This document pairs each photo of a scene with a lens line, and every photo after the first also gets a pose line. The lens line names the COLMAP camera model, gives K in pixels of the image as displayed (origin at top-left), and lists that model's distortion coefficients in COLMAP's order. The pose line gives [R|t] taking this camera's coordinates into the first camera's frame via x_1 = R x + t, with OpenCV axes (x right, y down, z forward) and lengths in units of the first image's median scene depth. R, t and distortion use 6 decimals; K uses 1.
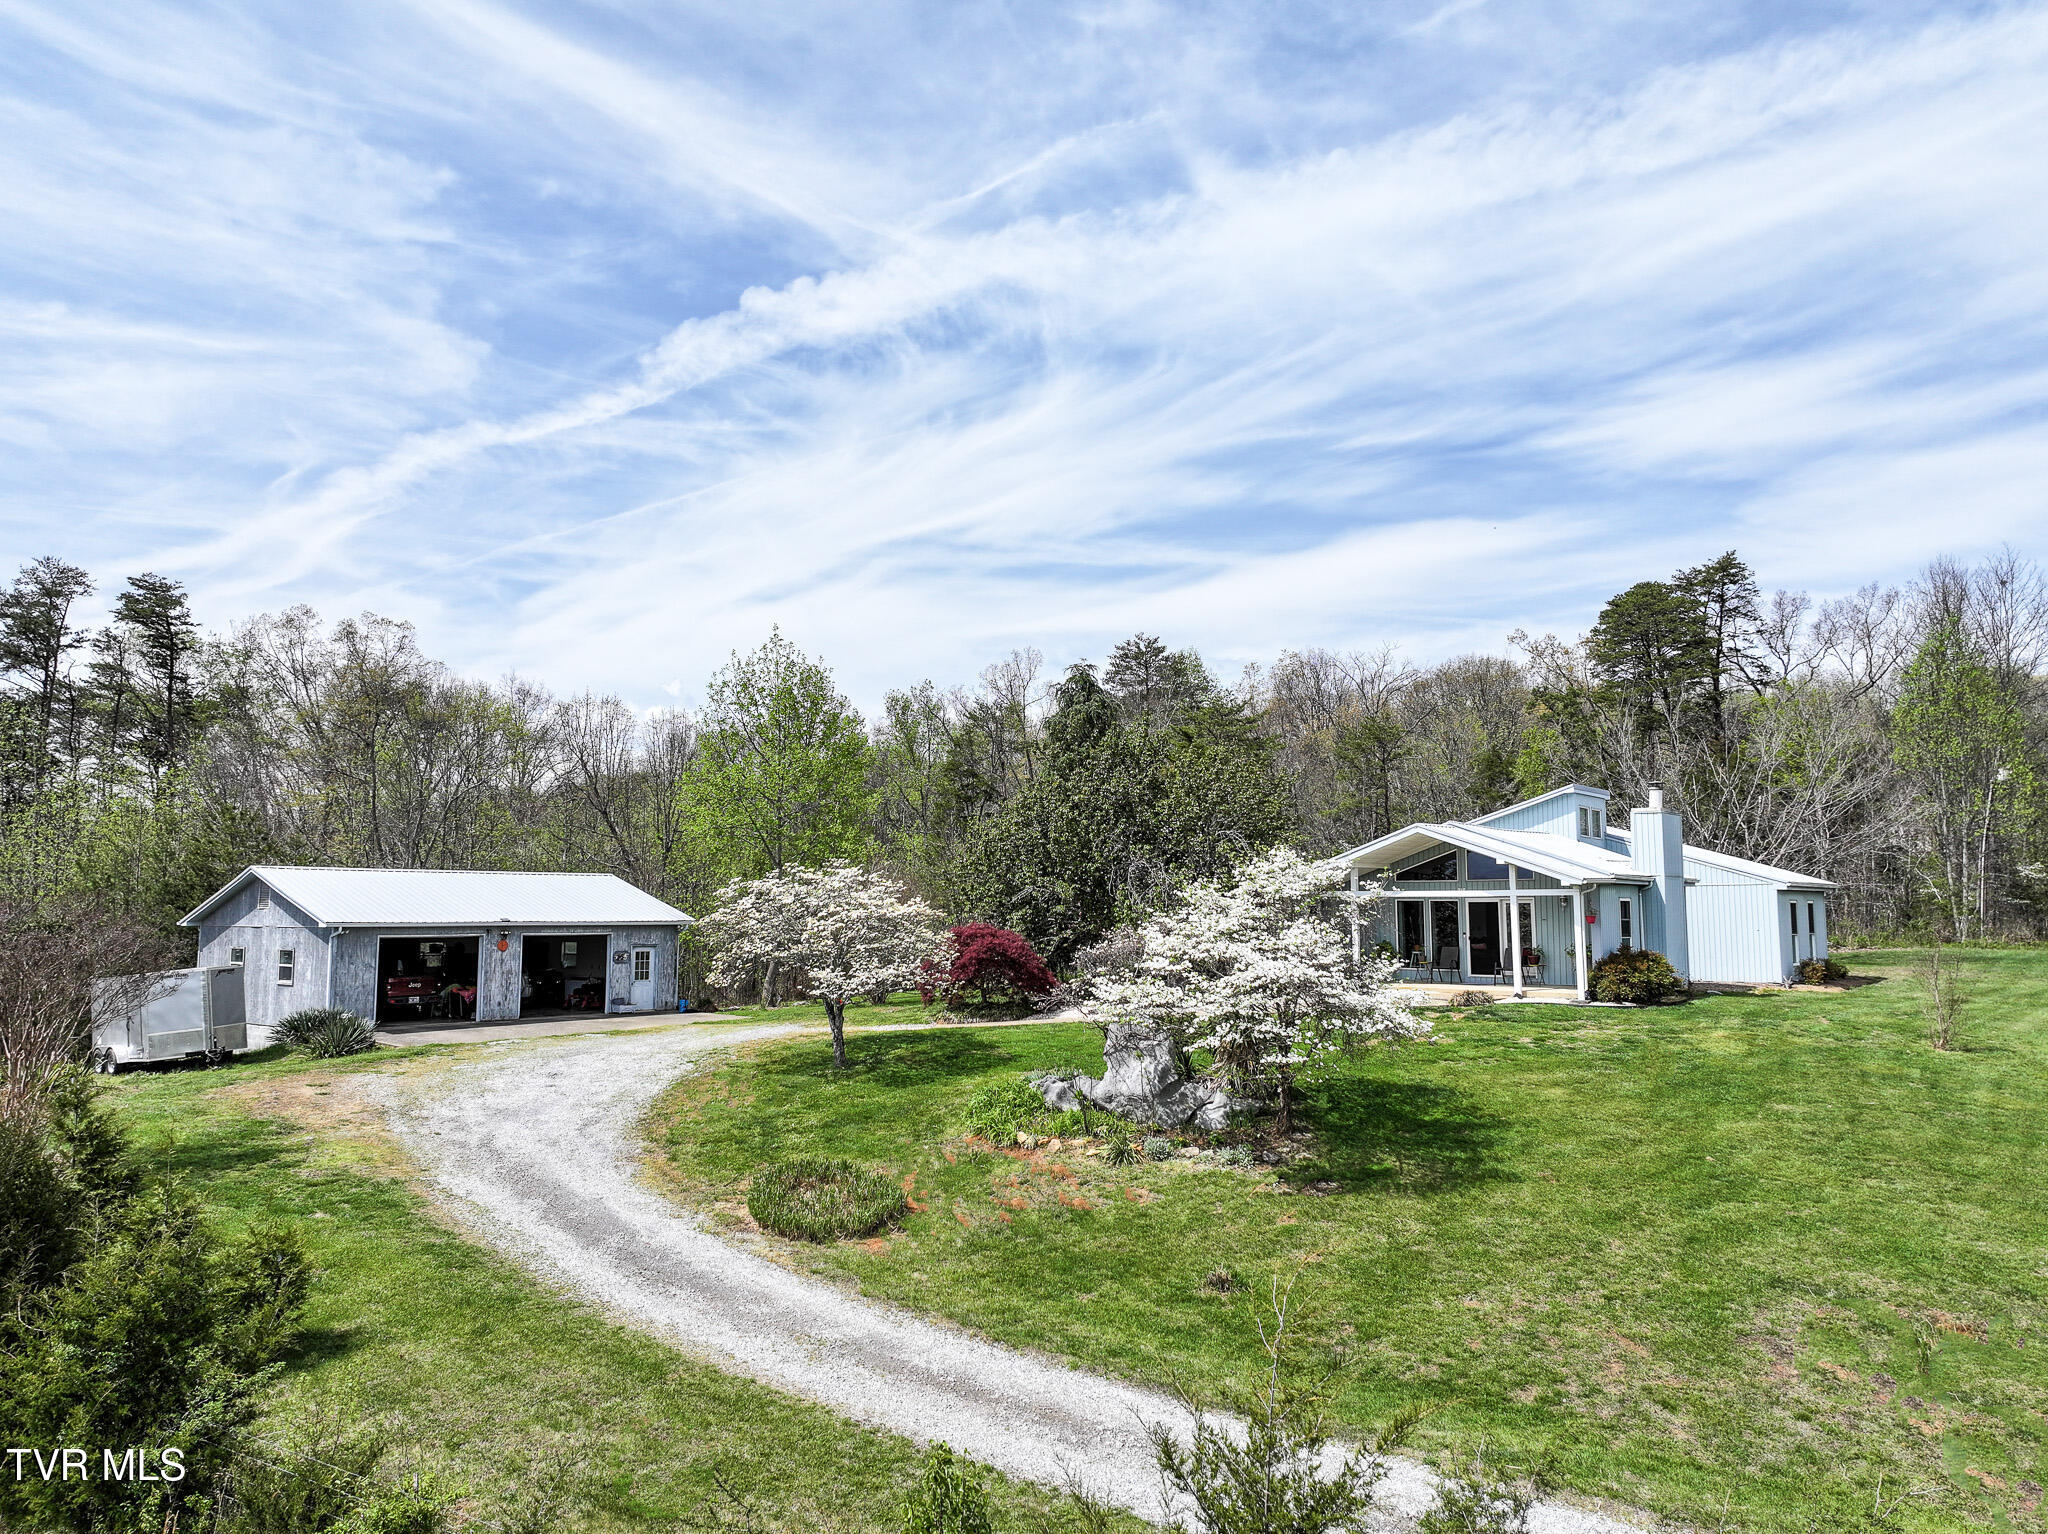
lens RADIAL K [[1426.2, 0, 1023.6], [0, 1426.2, 743.7], [0, 0, 1]] dist [-0.026909, 0.030593]
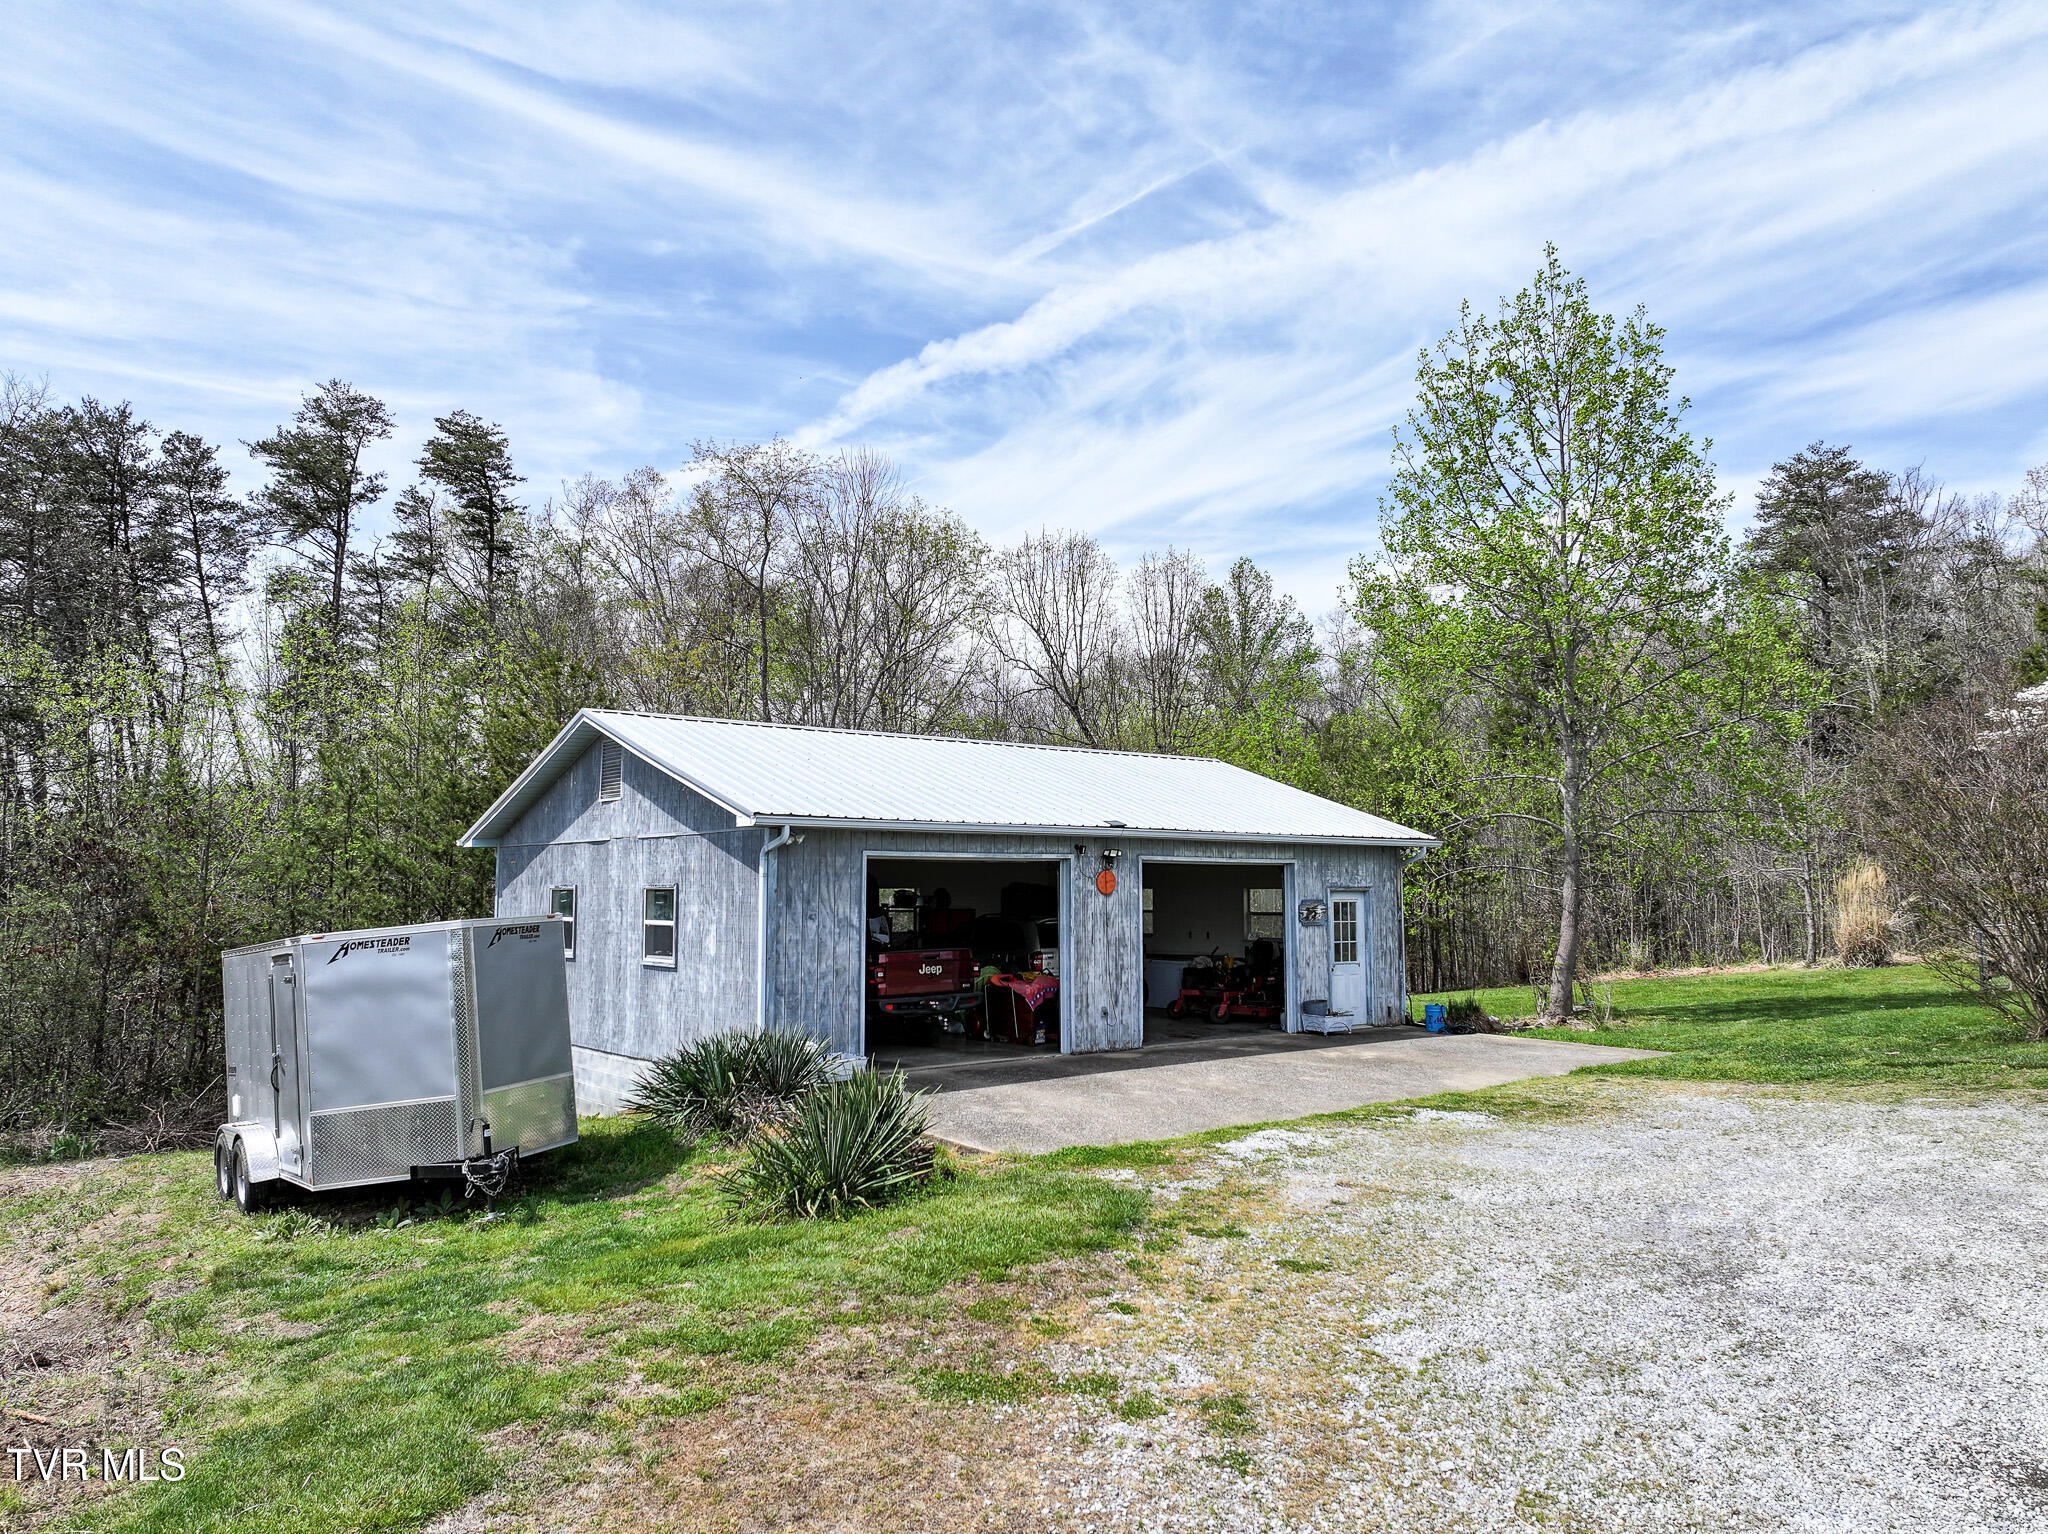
lens RADIAL K [[1426.2, 0, 1023.6], [0, 1426.2, 743.7], [0, 0, 1]] dist [-0.026909, 0.030593]
pose [[0.978168, -0.019868, -0.206864, -0.301567], [0.023211, 0.999636, 0.013746, 0.092546], [0.206516, -0.018248, 0.978273, 0.563231]]
